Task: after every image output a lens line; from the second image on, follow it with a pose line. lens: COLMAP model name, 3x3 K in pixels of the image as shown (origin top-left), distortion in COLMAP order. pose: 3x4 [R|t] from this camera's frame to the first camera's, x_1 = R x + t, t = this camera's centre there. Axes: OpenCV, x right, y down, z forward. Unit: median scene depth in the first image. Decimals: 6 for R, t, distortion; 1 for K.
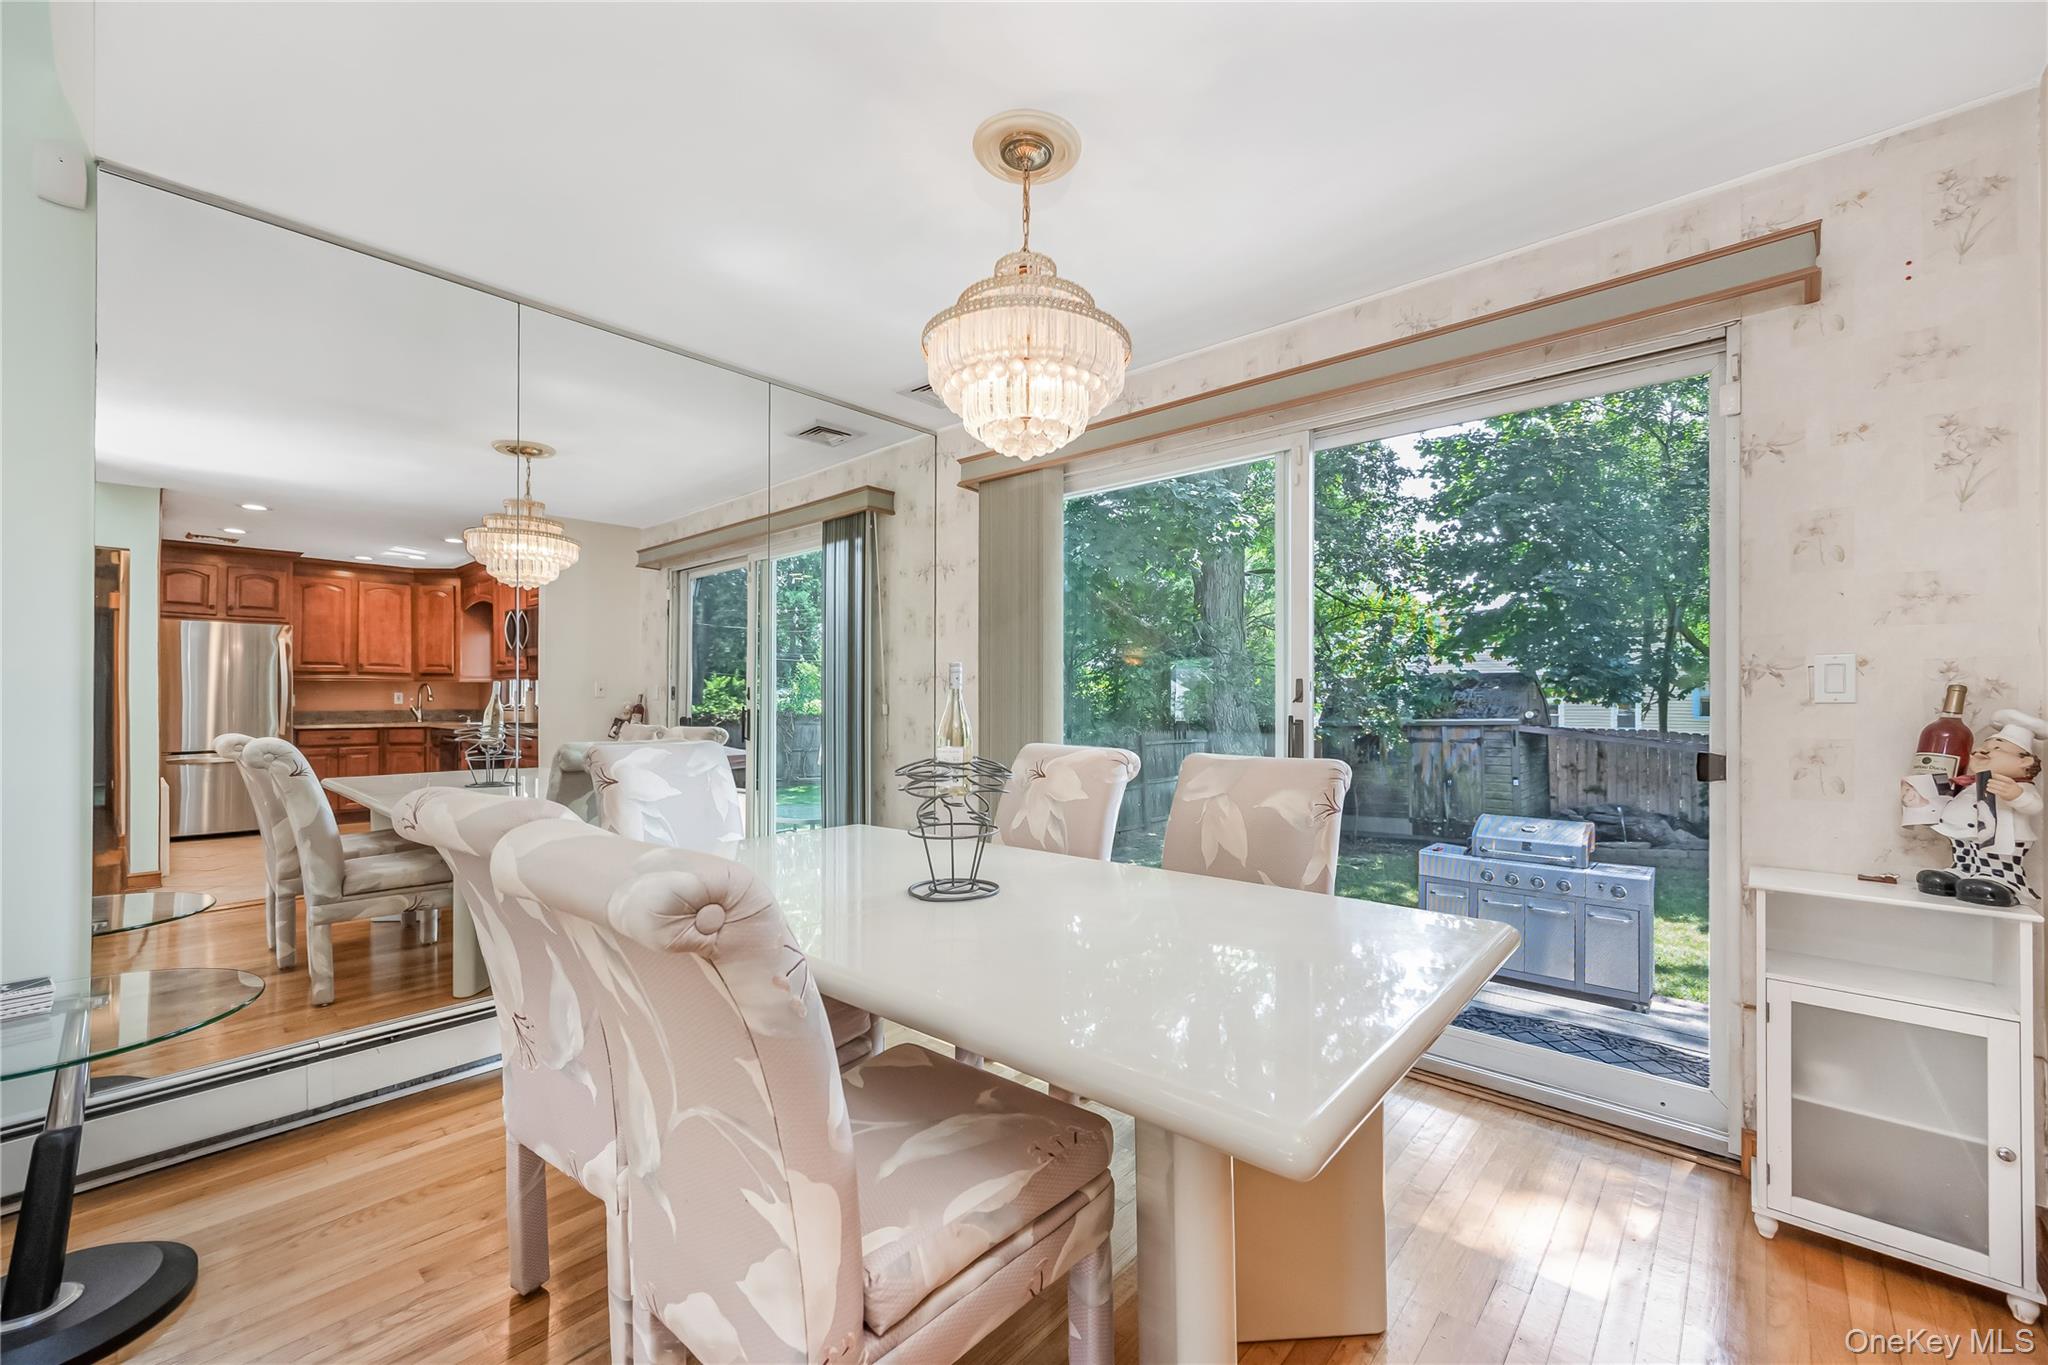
lens RADIAL K [[820.1, 0, 1032.2], [0, 820.1, 679.5], [0, 0, 1]] dist [-0.002070, 0.000124]
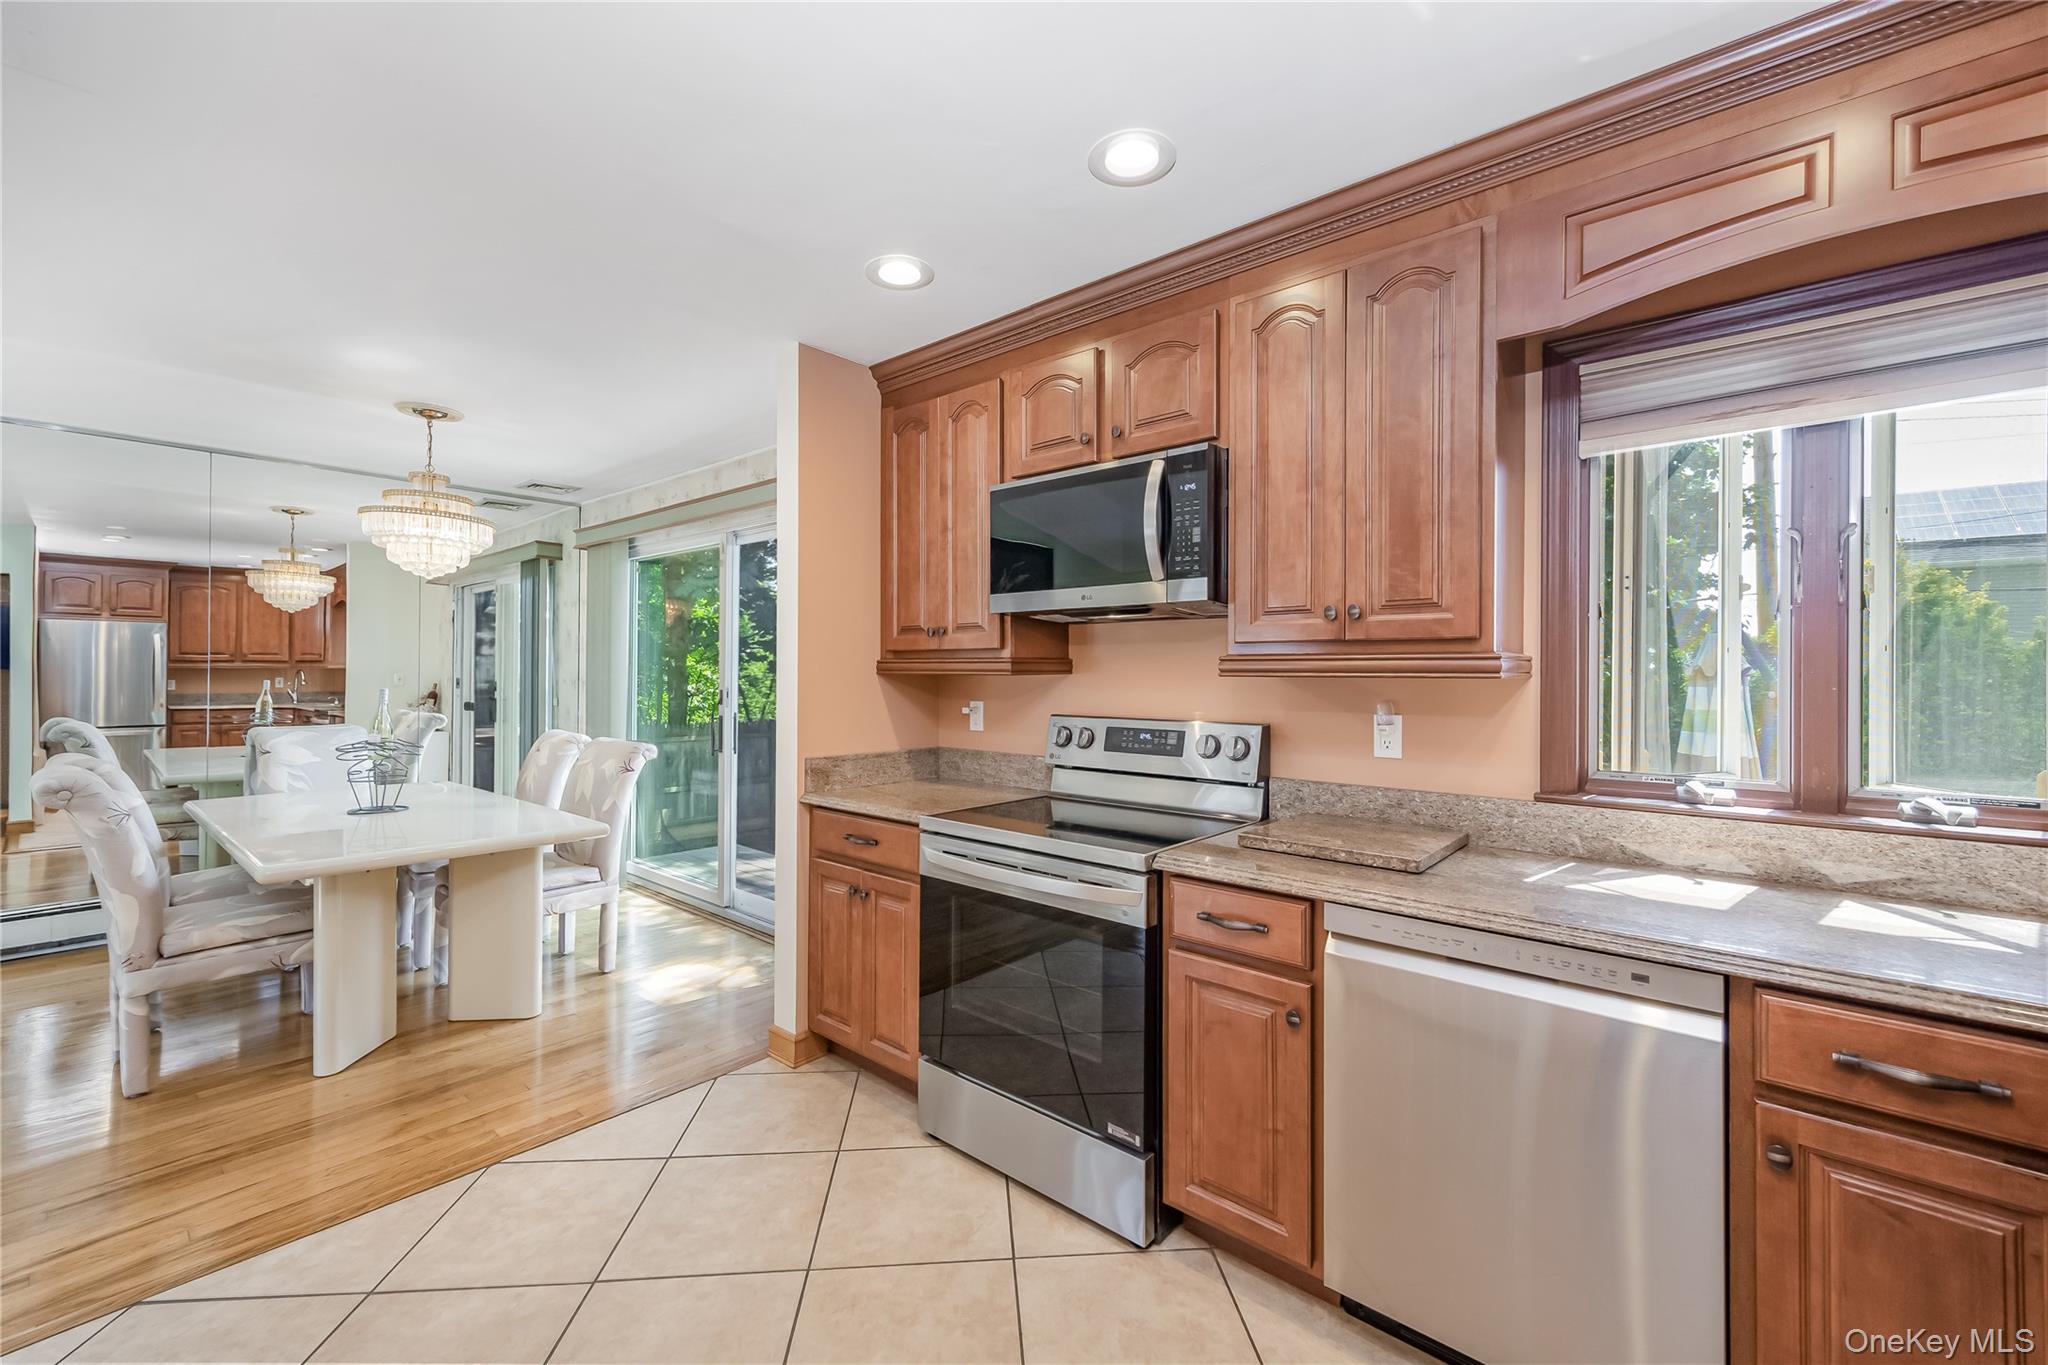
lens RADIAL K [[820.1, 0, 1037.3], [0, 820.1, 678.4], [0, 0, 1]] dist [-0.002070, 0.000124]
pose [[0.999751, 0.009067, 0.020379, 0.385607], [-0.009535, 0.999690, 0.022997, -0.028434], [-0.020164, -0.023185, 0.999528, -0.251256]]
